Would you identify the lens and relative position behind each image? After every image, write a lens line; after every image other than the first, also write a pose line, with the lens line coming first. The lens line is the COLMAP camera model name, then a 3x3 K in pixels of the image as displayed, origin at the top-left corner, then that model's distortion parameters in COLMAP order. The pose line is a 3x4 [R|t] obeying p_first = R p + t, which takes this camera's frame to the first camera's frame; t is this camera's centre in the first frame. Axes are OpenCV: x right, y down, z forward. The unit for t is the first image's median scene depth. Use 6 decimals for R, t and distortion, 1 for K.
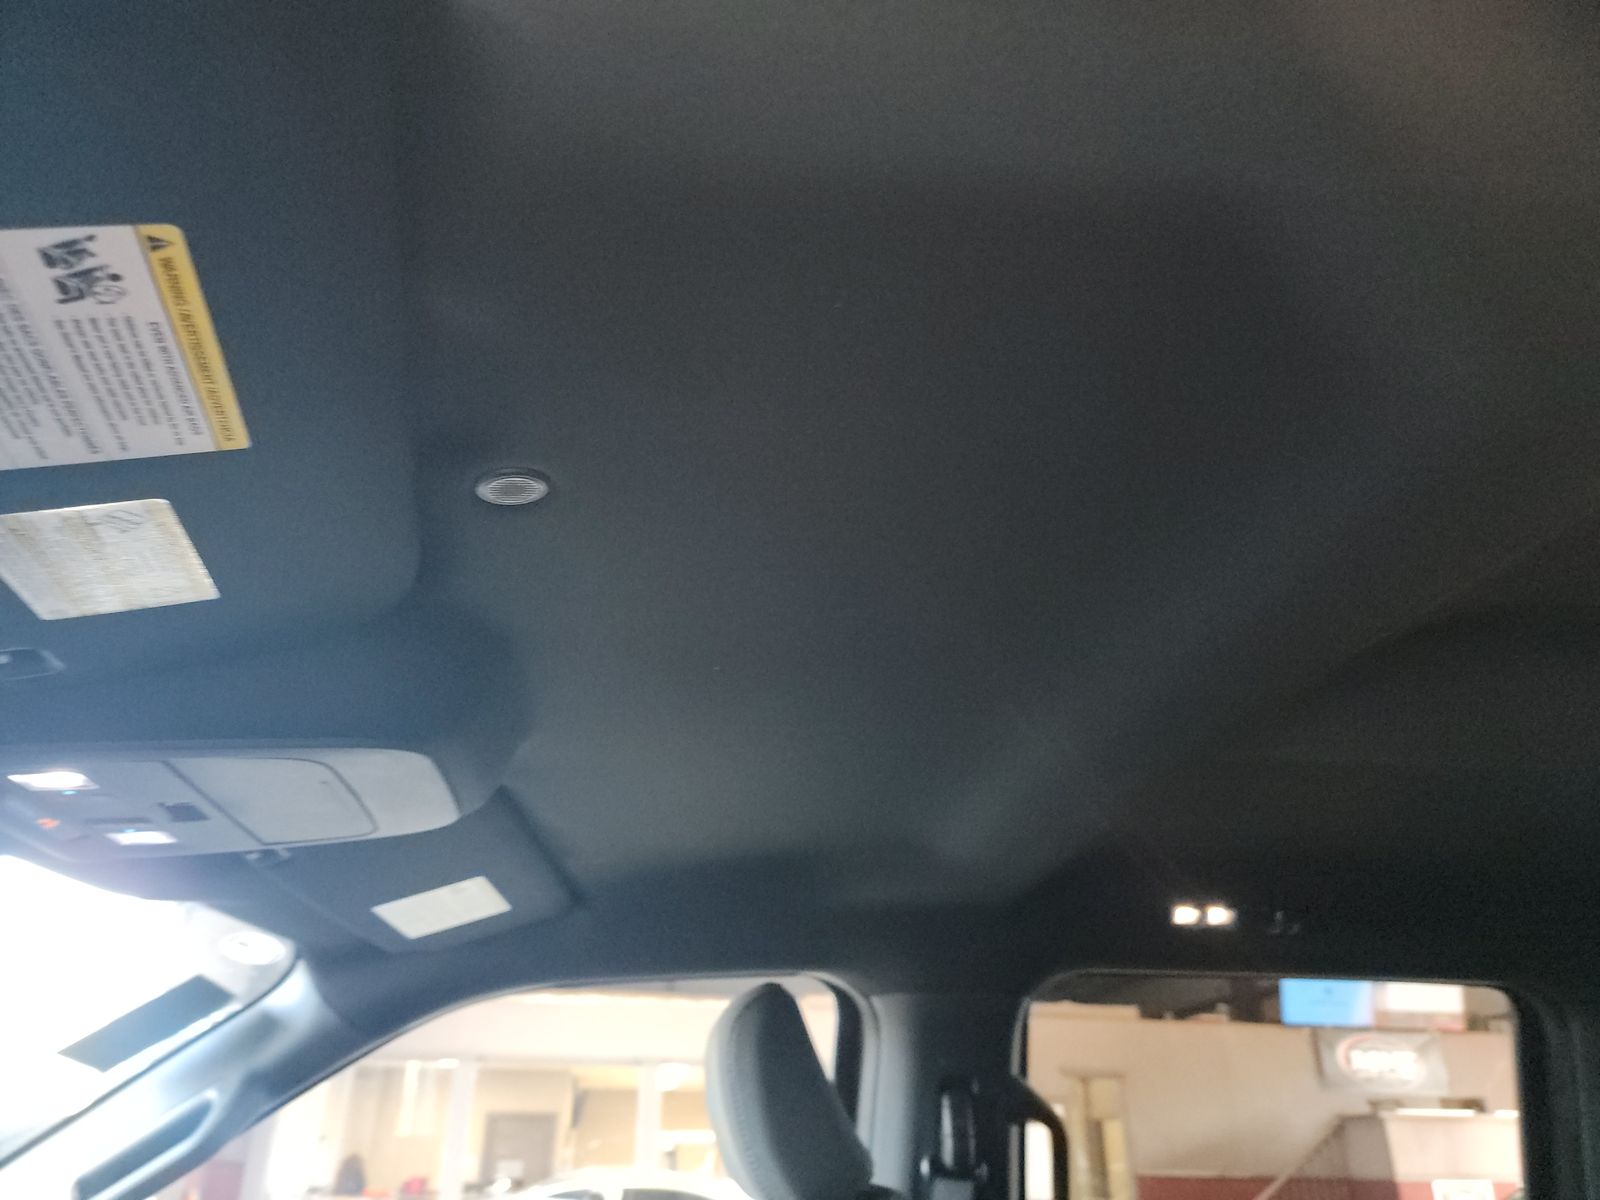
lens RADIAL K [[1115.2, 0, 798.6], [0, 1115.2, 627.9], [0, 0, 1]] dist [0.039181, -0.000116]
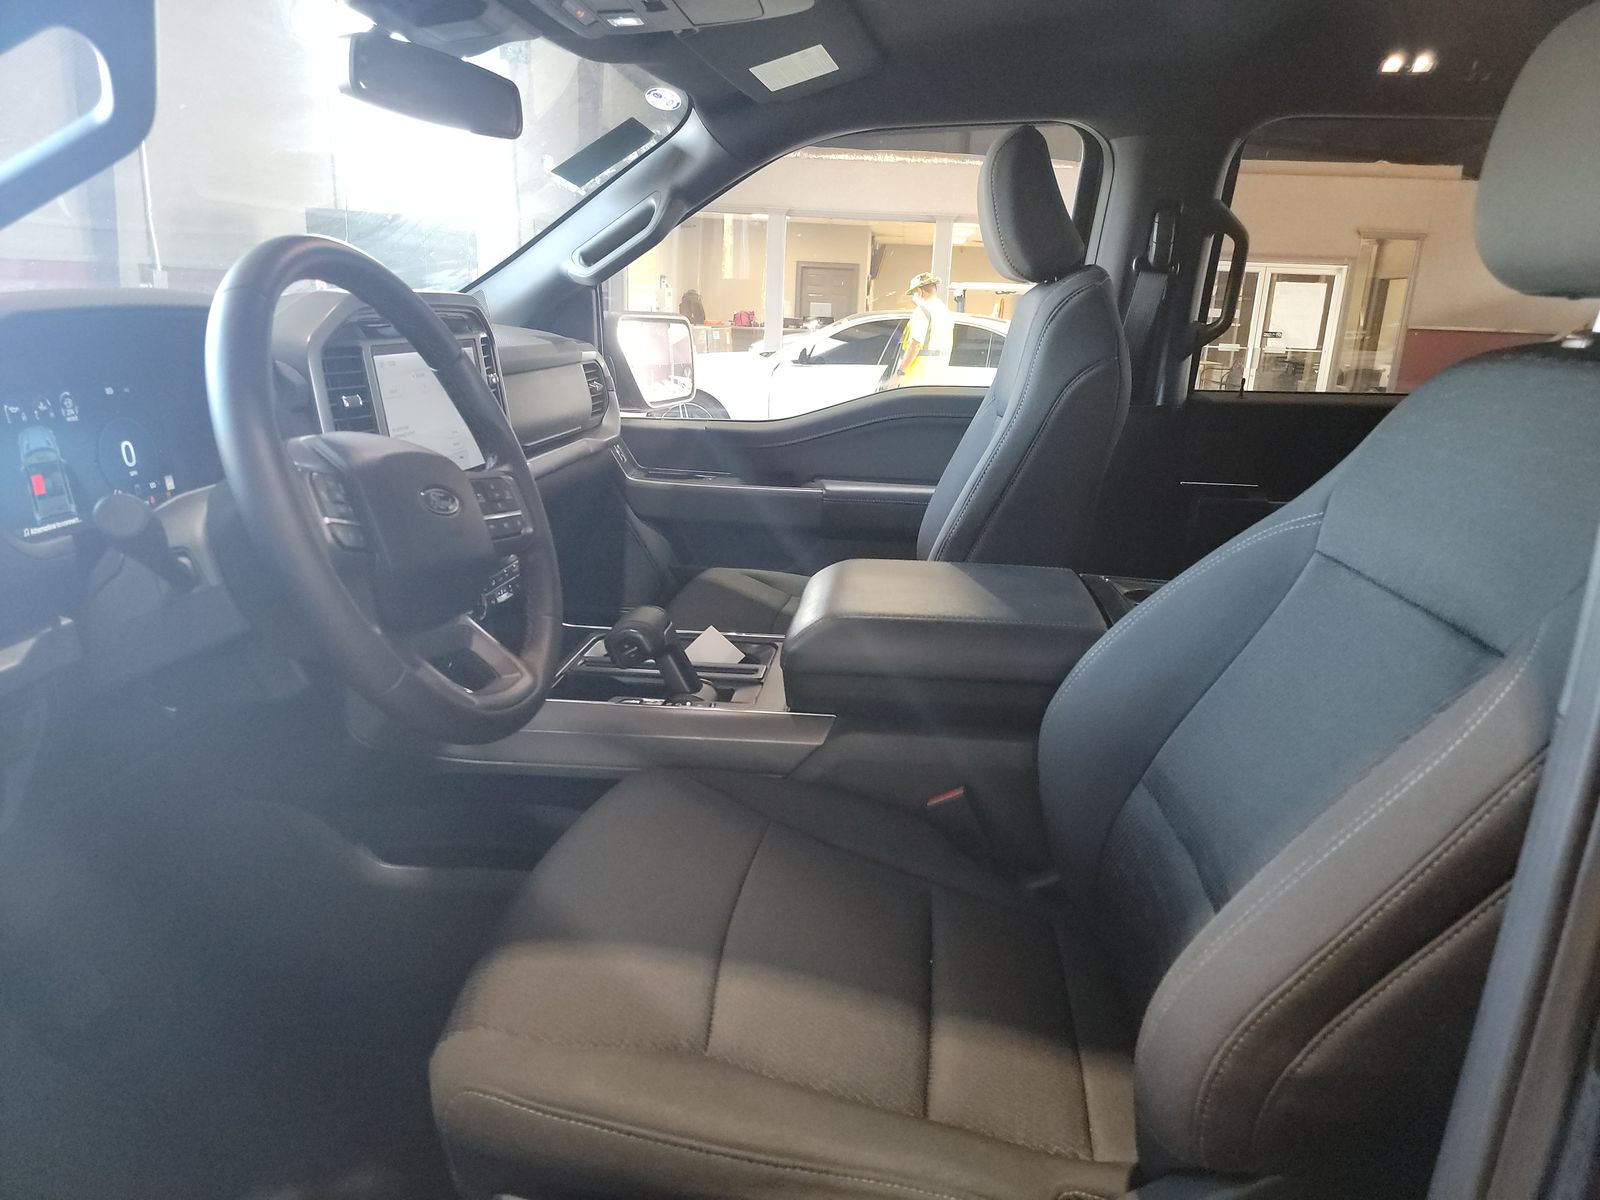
lens RADIAL K [[1115.2, 0, 798.6], [0, 1115.2, 627.9], [0, 0, 1]] dist [0.039181, -0.000116]
pose [[0.970266, 0.101541, -0.219710, 0.058023], [0.066836, 0.760049, 0.646419, -0.108231], [0.232628, -0.641884, 0.730664, -0.401265]]
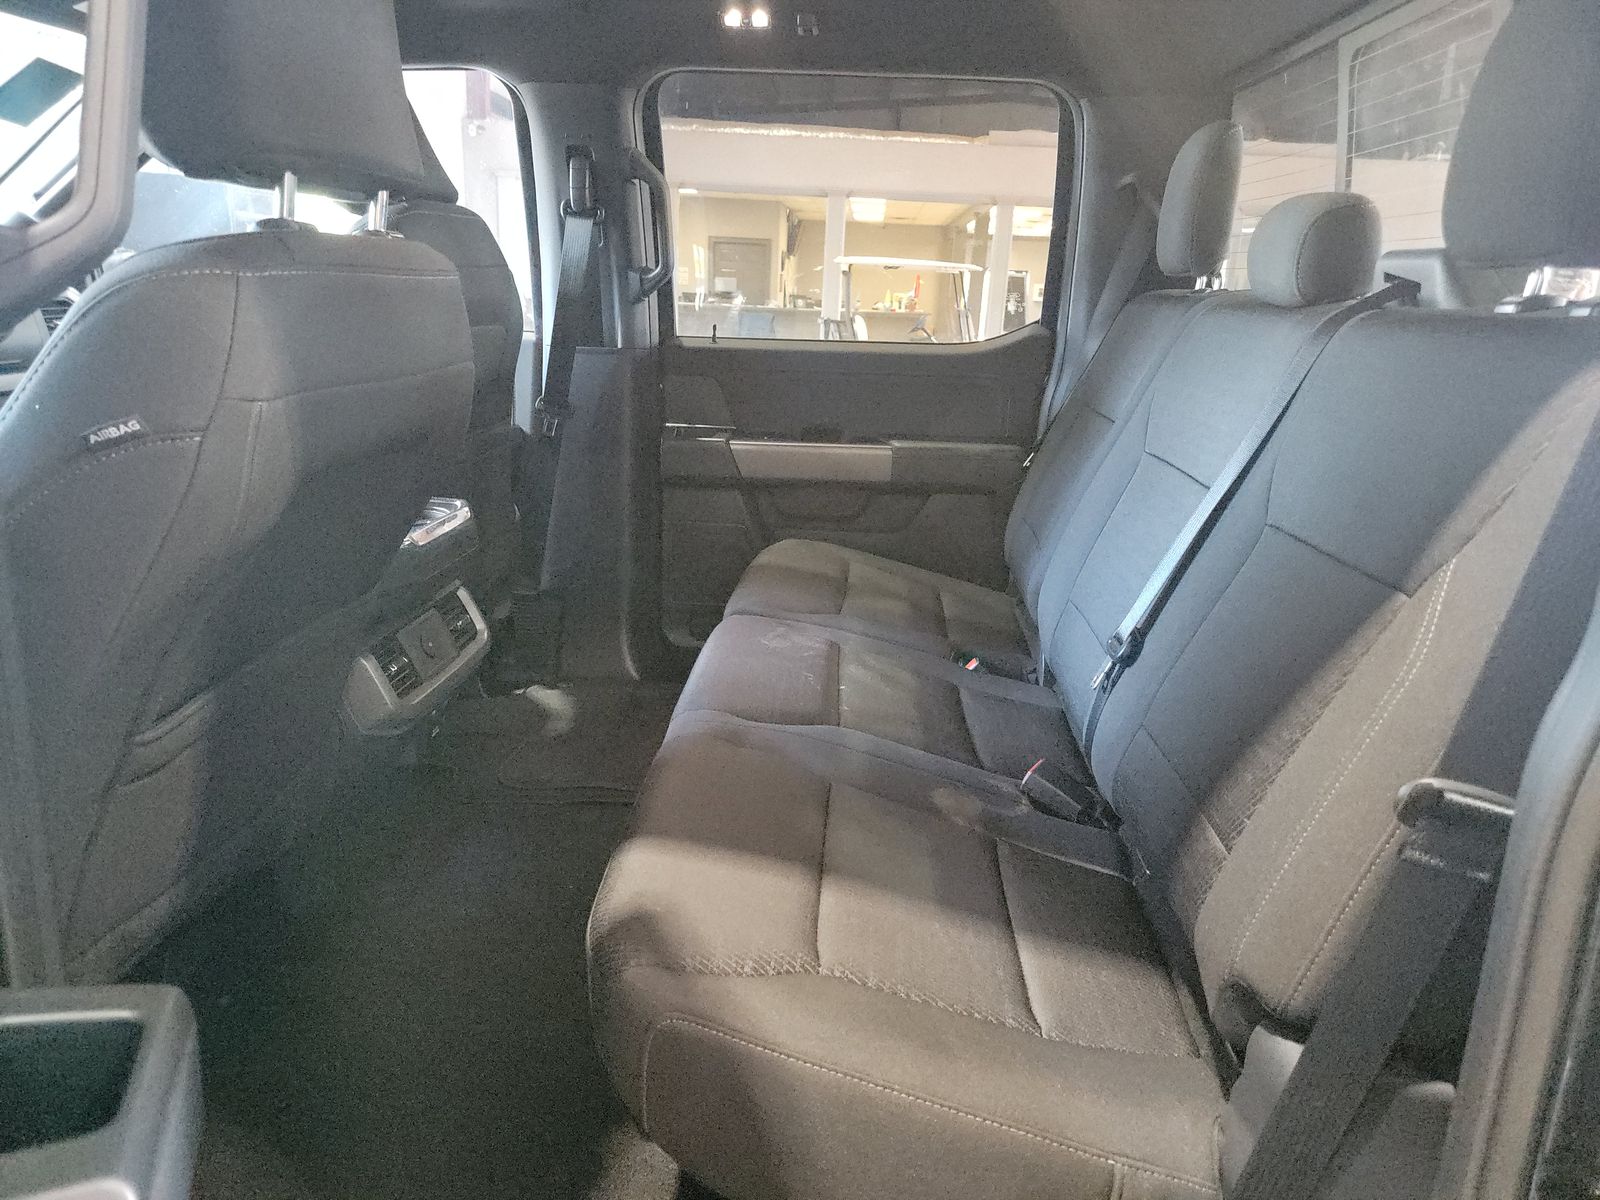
lens RADIAL K [[1123.5, 0, 799.7], [0, 1123.5, 618.6], [0, 0, 1]] dist [0.028454, -0.007479]
pose [[0.970550, 0.105794, -0.216427, 0.757755], [0.062827, 0.756154, 0.651370, -0.052457], [0.232563, -0.645785, 0.727239, -0.324601]]
